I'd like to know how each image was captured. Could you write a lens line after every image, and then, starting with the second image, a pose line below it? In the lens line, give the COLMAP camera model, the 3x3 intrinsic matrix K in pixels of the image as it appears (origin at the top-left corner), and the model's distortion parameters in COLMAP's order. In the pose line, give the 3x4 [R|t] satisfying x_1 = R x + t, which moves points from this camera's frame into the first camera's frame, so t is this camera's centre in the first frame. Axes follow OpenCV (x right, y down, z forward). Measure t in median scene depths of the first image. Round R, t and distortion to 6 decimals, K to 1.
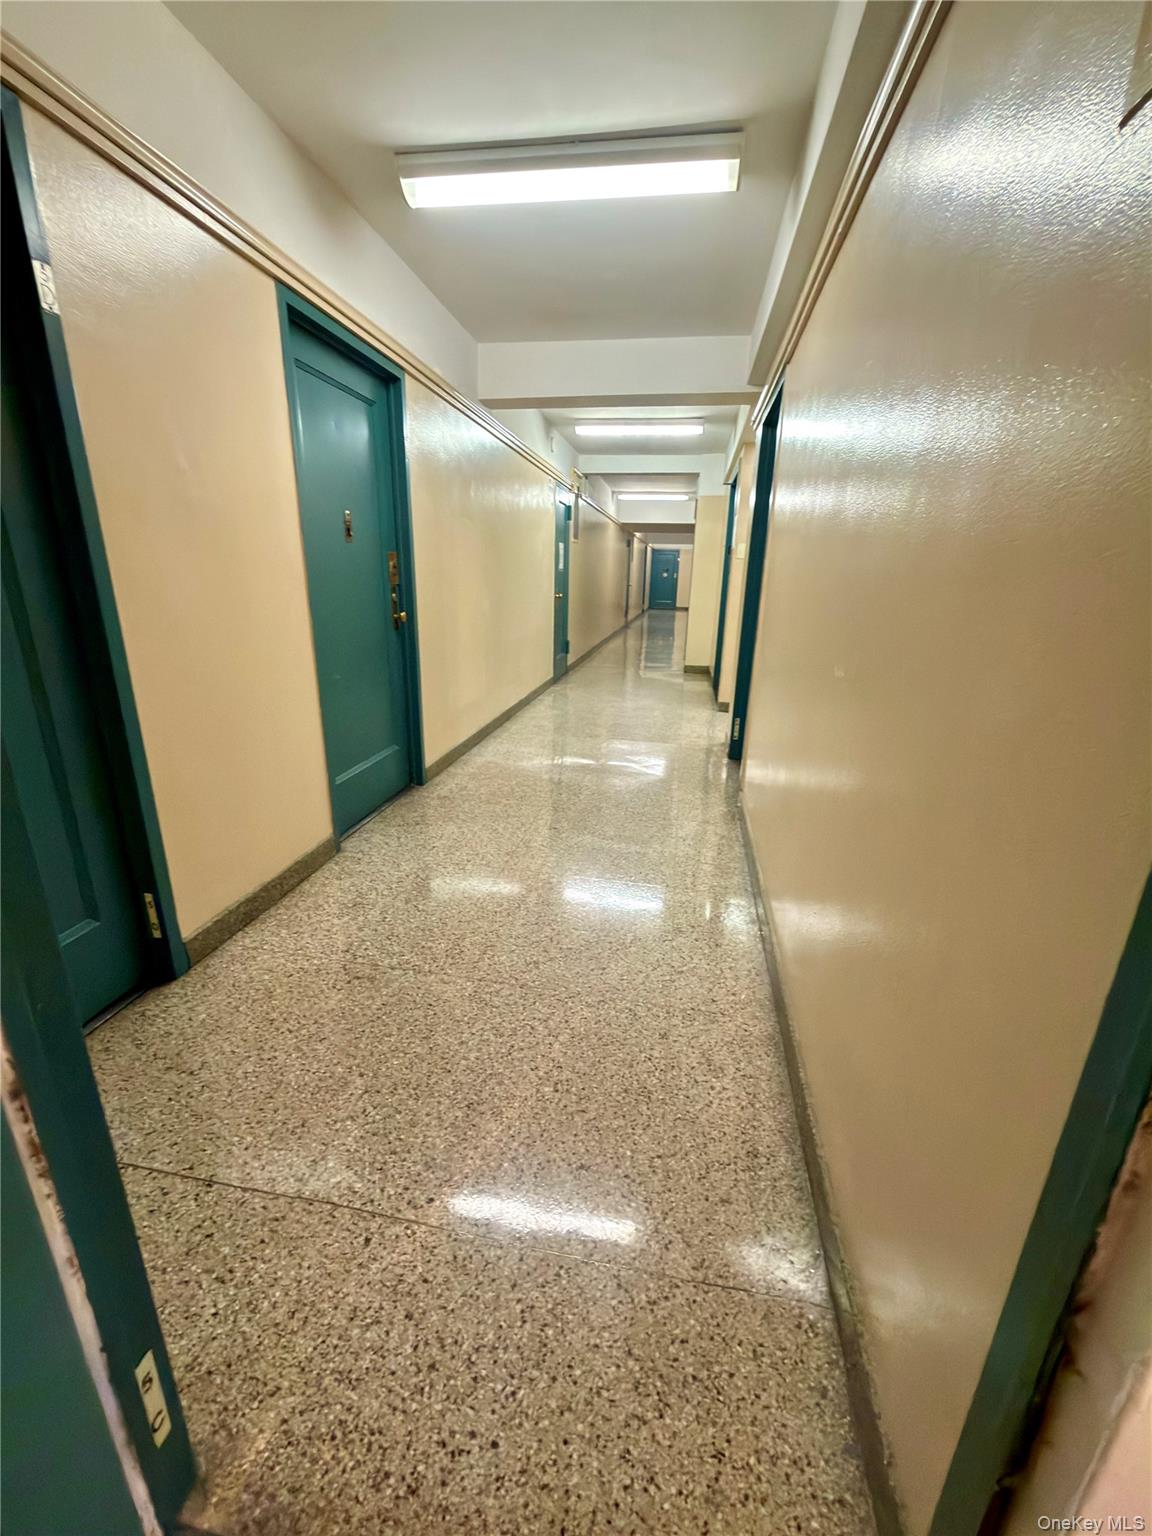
lens RADIAL K [[613.8, 0, 576.4], [0, 613.8, 768.9], [0, 0, 1]] dist [-0.002180, 0.001188]
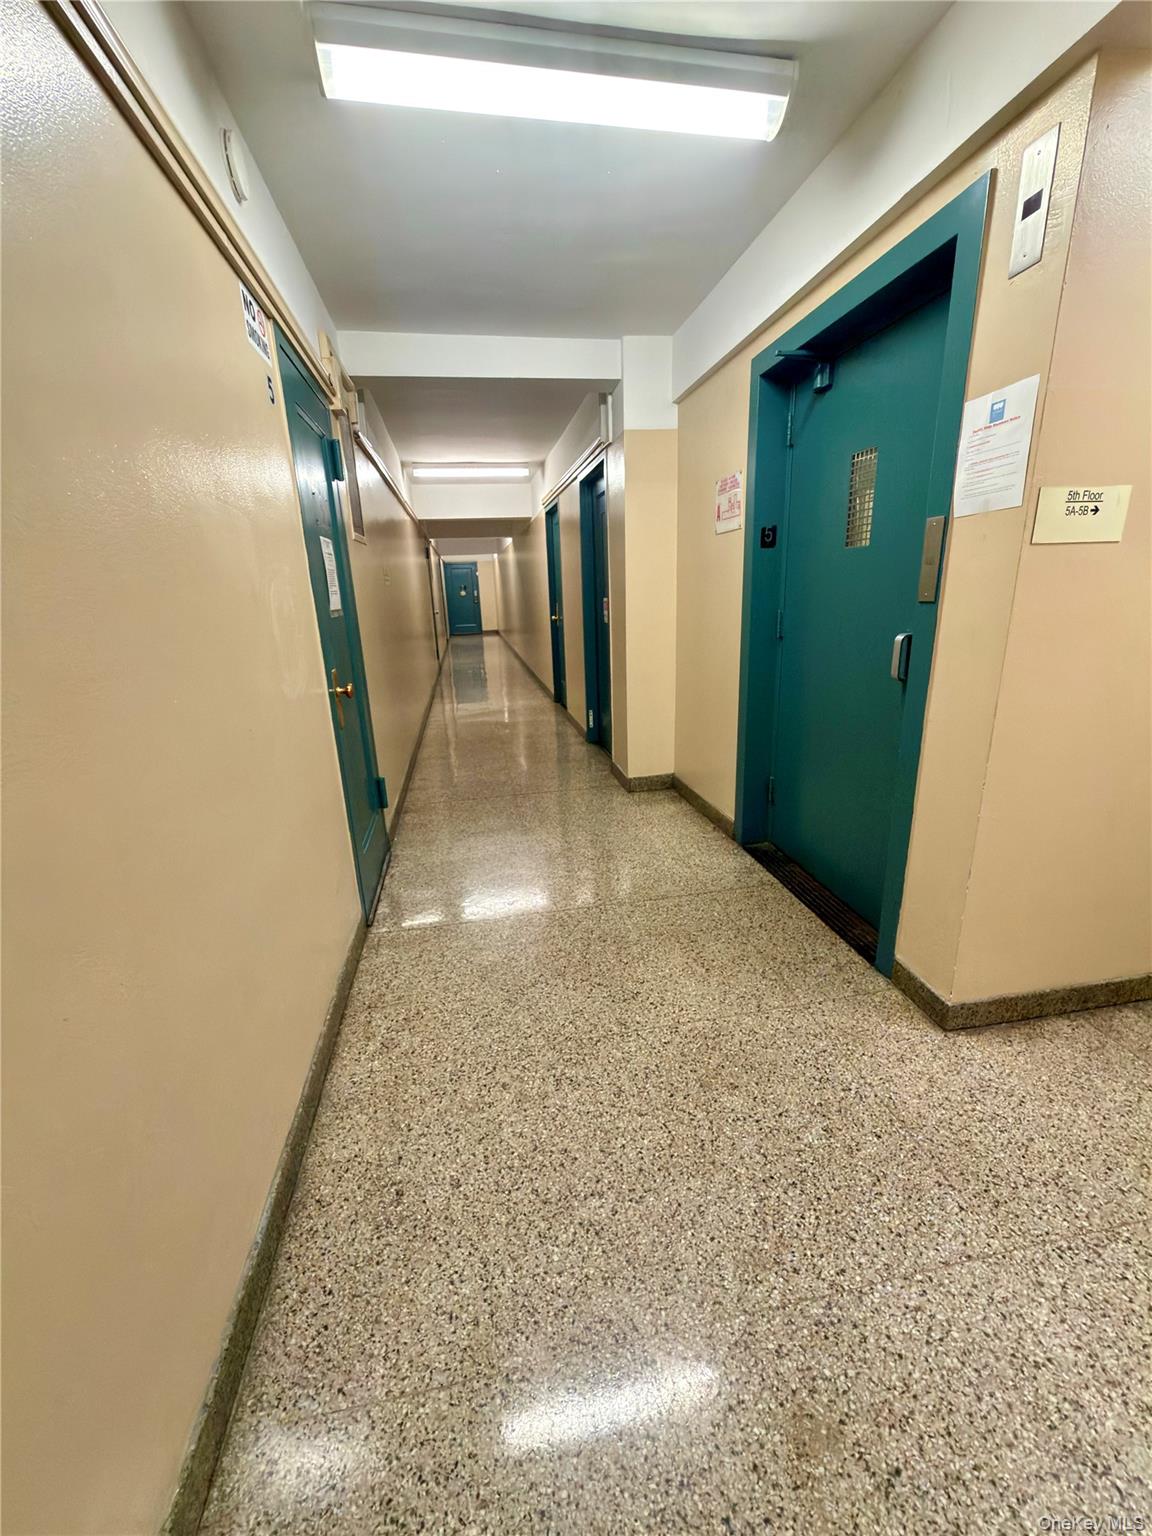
lens RADIAL K [[613.8, 0, 583.9], [0, 613.8, 764.6], [0, 0, 1]] dist [-0.002180, 0.001188]
pose [[0.932265, -0.156851, 0.326006, -0.009572], [0.165632, 0.986187, 0.000834, -0.096957], [-0.321634, 0.053219, 0.945367, 0.280117]]
